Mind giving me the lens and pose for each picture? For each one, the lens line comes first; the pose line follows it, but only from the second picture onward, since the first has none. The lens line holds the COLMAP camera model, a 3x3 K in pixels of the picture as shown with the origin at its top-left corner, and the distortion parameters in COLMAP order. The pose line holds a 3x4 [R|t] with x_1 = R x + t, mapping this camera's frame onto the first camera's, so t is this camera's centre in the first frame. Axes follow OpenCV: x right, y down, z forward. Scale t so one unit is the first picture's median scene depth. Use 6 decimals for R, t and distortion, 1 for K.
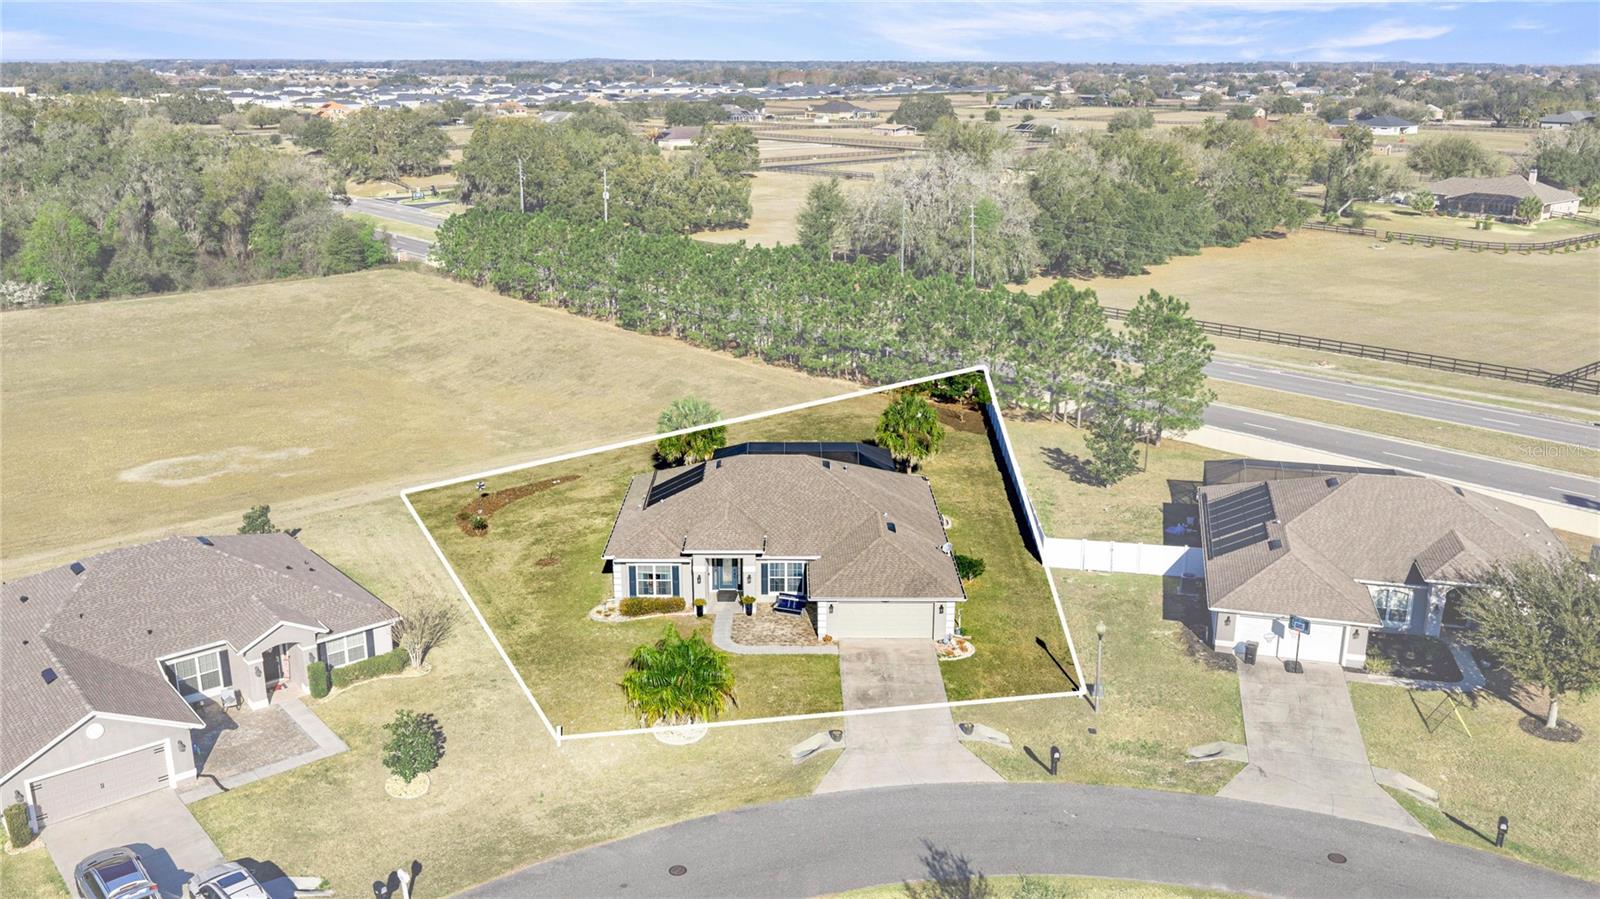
lens RADIAL K [[1313.8, 0, 799.5], [0, 1313.8, 449.0], [0, 0, 1]] dist [0.012804, -0.026926]
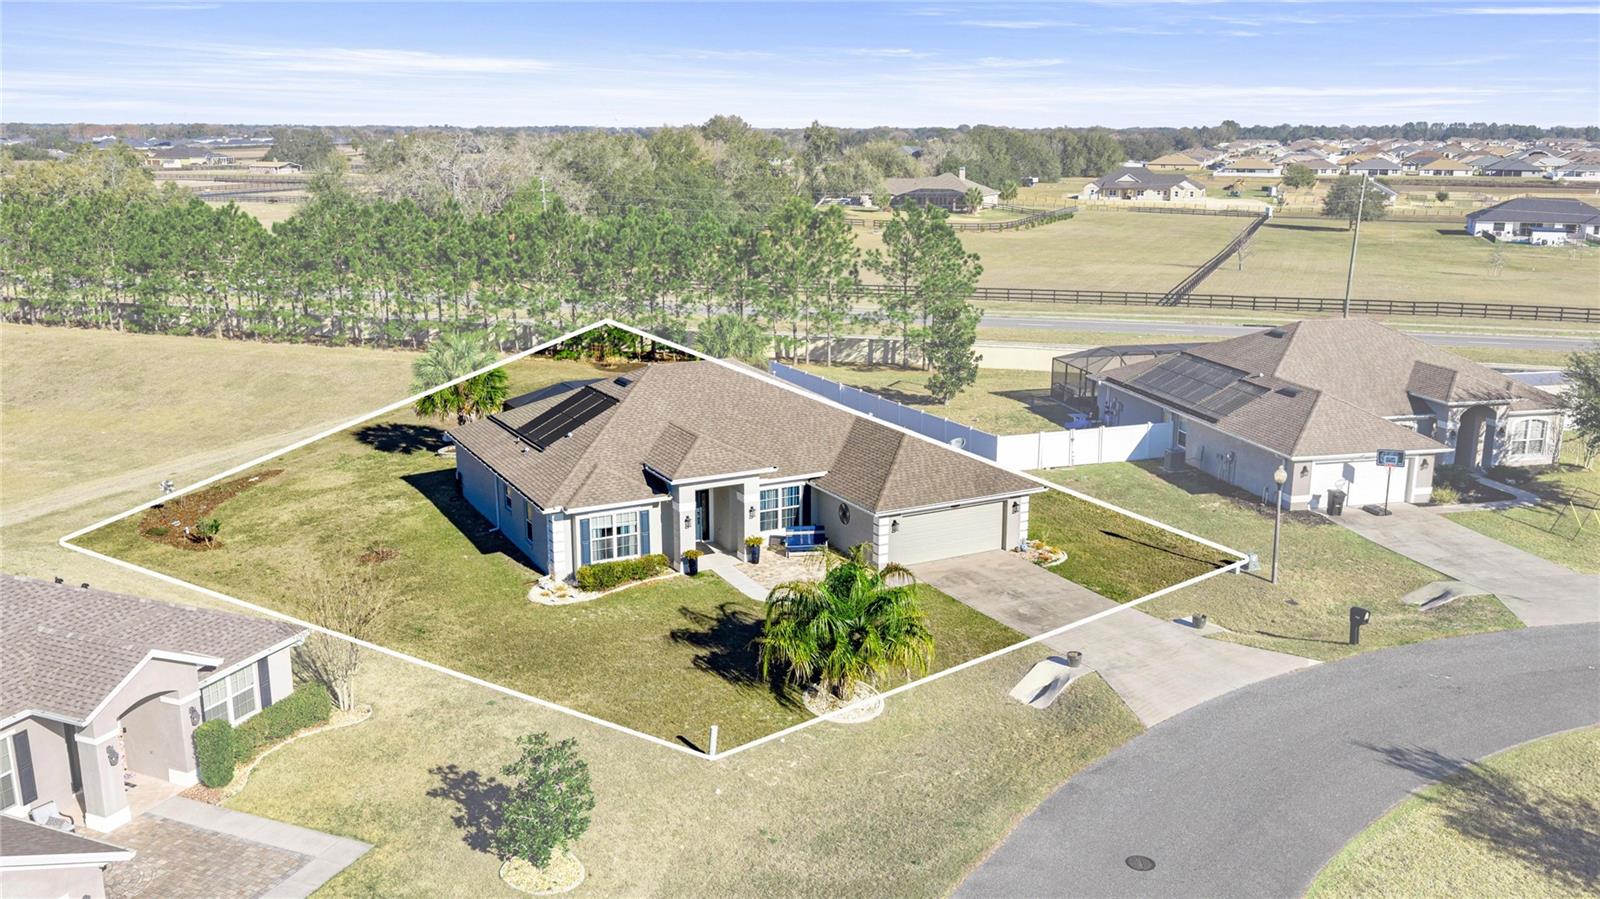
lens RADIAL K [[1313.8, 0, 799.7], [0, 1313.8, 452.1], [0, 0, 1]] dist [0.012804, -0.026926]
pose [[0.881988, -0.110652, 0.458098, -0.319595], [0.131575, 0.991209, -0.013901, 0.075071], [-0.452533, 0.072535, 0.888793, 0.328270]]
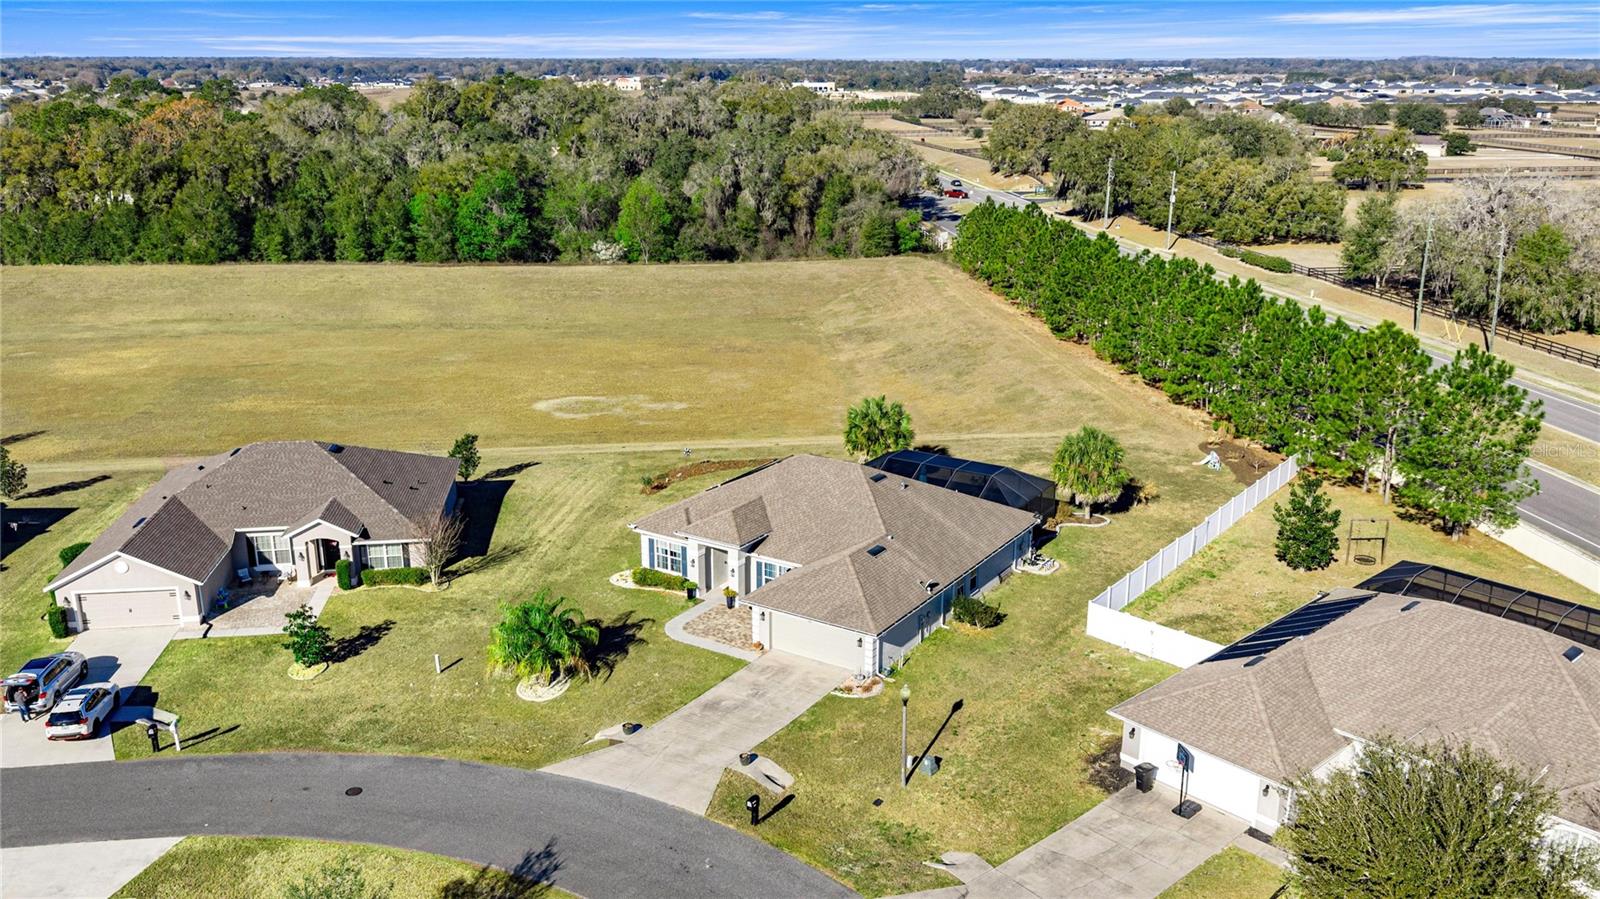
lens RADIAL K [[1313.8, 0, 797.8], [0, 1313.8, 451.1], [0, 0, 1]] dist [0.012804, -0.026926]
pose [[0.838000, 0.153239, -0.523711, 0.484037], [-0.152024, 0.987323, 0.045635, -0.043180], [0.524065, 0.041374, 0.850673, 0.158902]]
